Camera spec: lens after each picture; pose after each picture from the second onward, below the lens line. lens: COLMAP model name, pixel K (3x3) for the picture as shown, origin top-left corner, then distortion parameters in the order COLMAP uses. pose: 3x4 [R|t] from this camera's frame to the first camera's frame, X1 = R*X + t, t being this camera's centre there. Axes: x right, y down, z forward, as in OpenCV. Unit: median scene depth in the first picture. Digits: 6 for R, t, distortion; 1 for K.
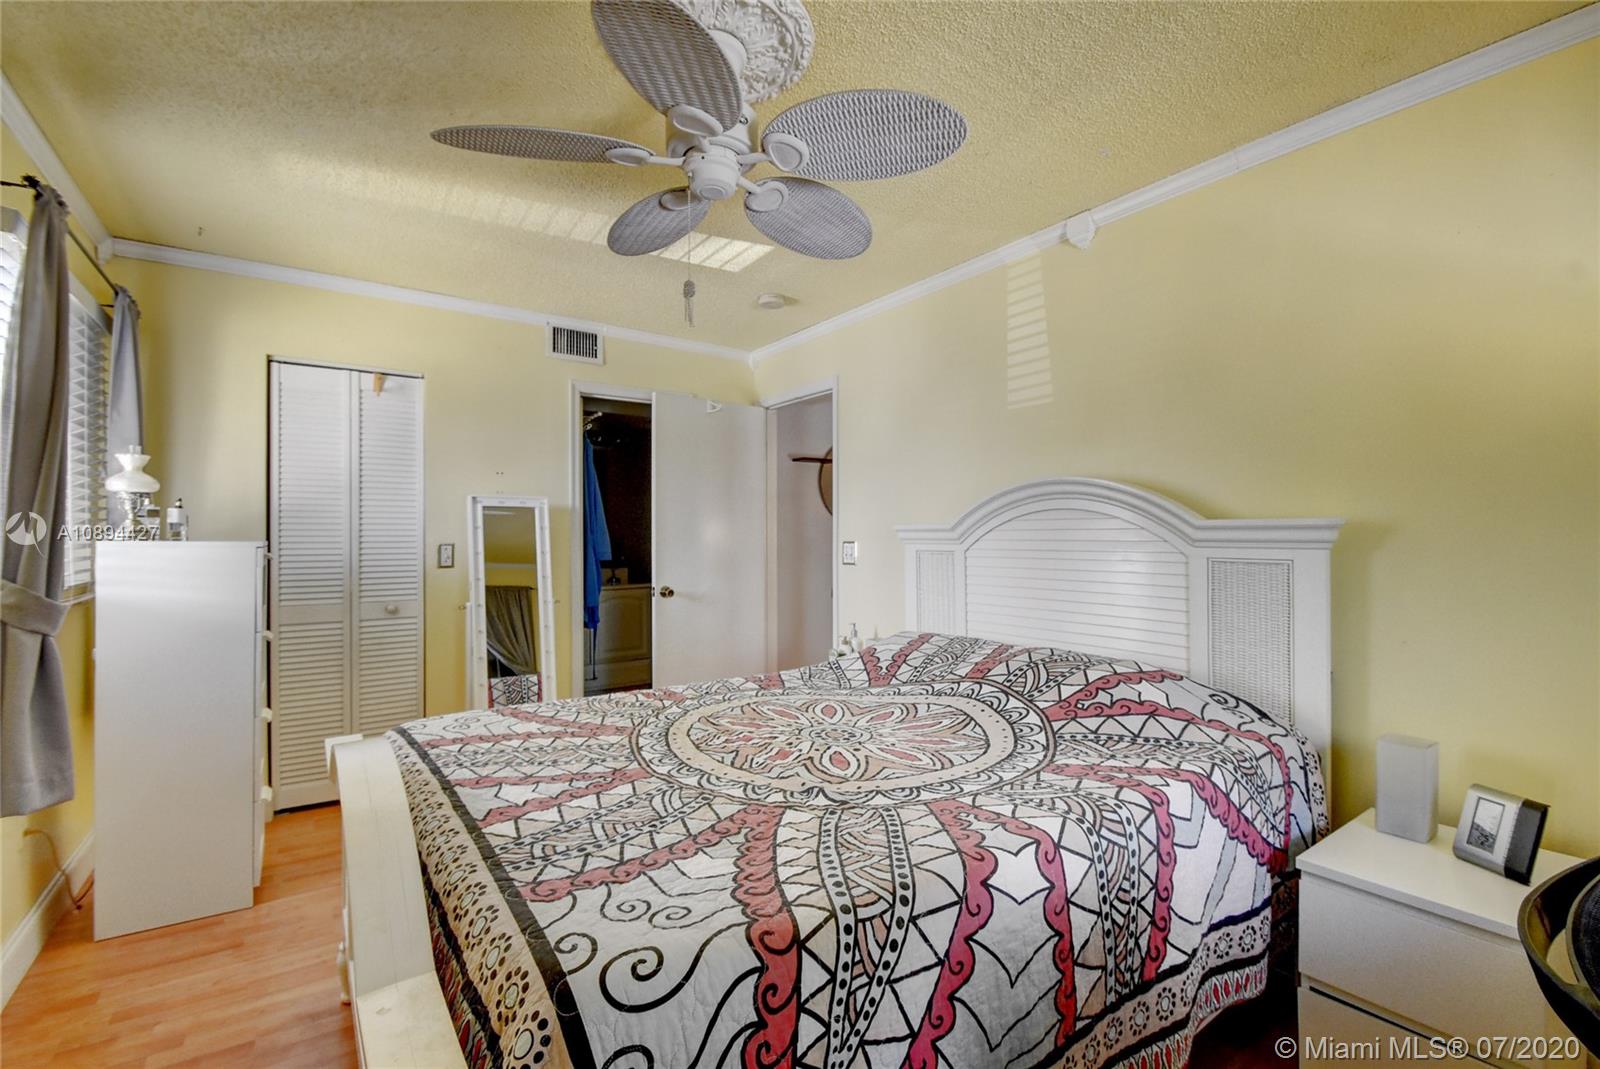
lens RADIAL K [[732.5, 0, 809.5], [0, 732.5, 533.1], [0, 0, 1]] dist [-0.008857, -0.002304]
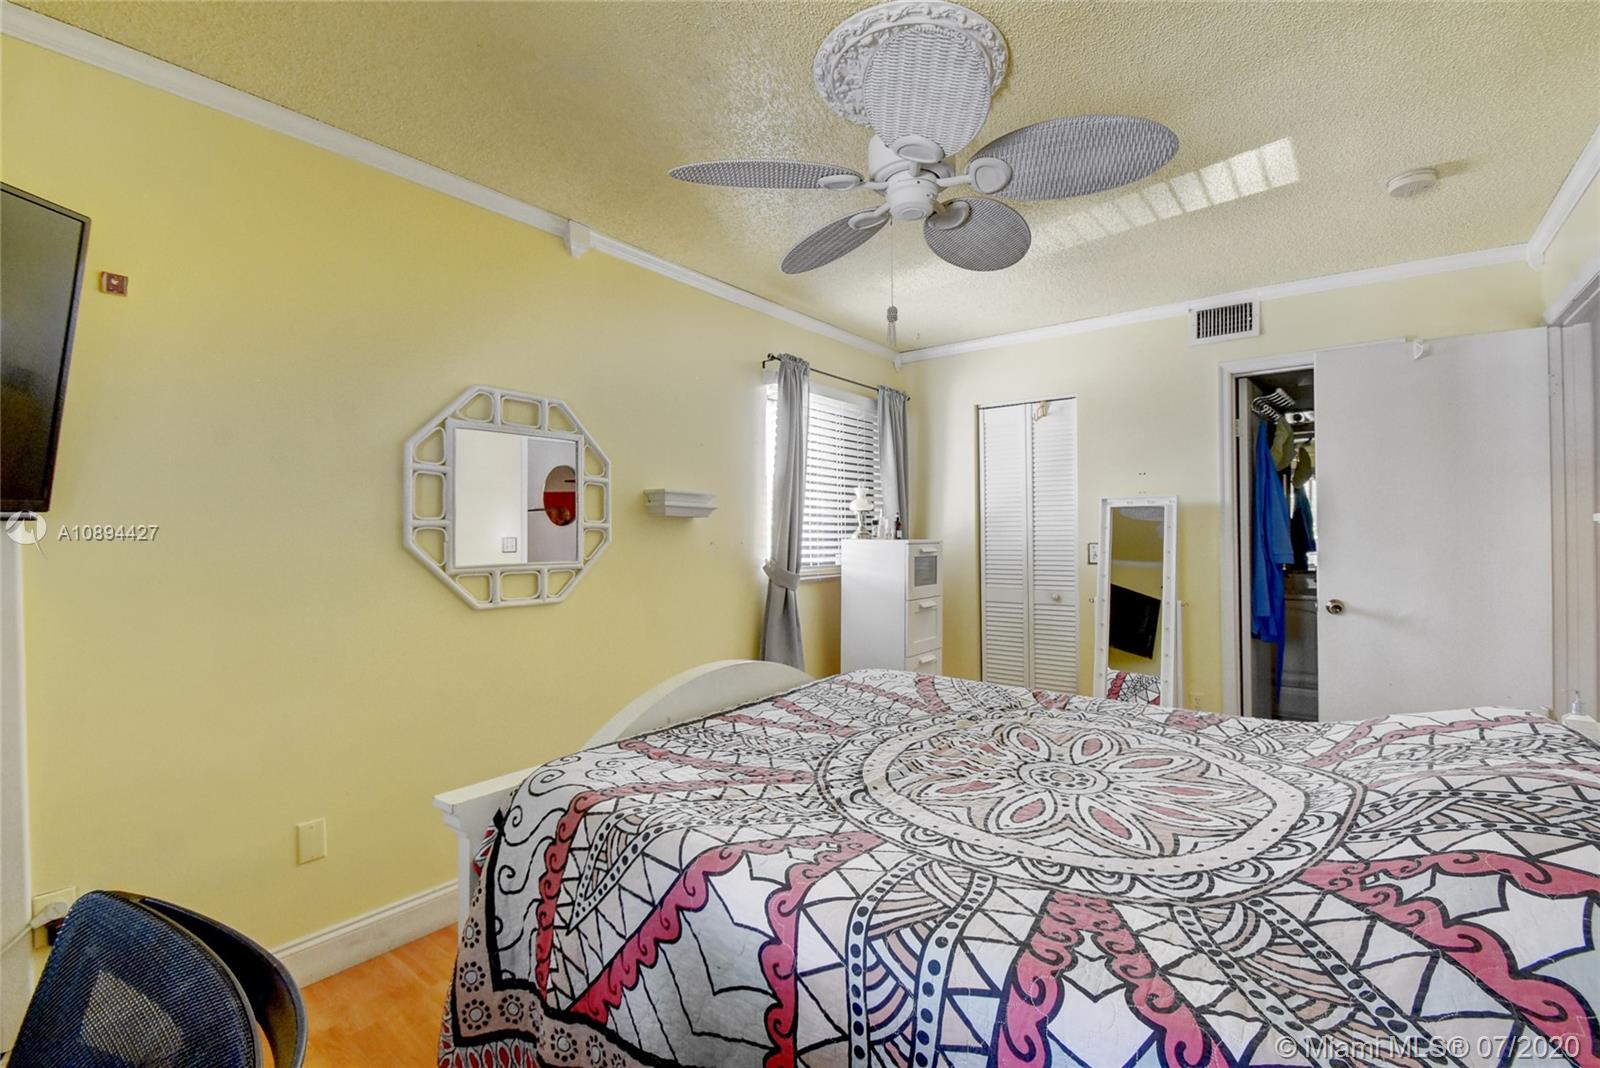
lens RADIAL K [[716.2, 0, 811.3], [0, 716.2, 536.3], [0, 0, 1]] dist [-0.001071, -0.005119]
pose [[0.273151, -0.000741, -0.961971, 1.017561], [0.007643, 0.999970, 0.001400, 0.000360], [0.961941, -0.007734, 0.273148, 0.706585]]
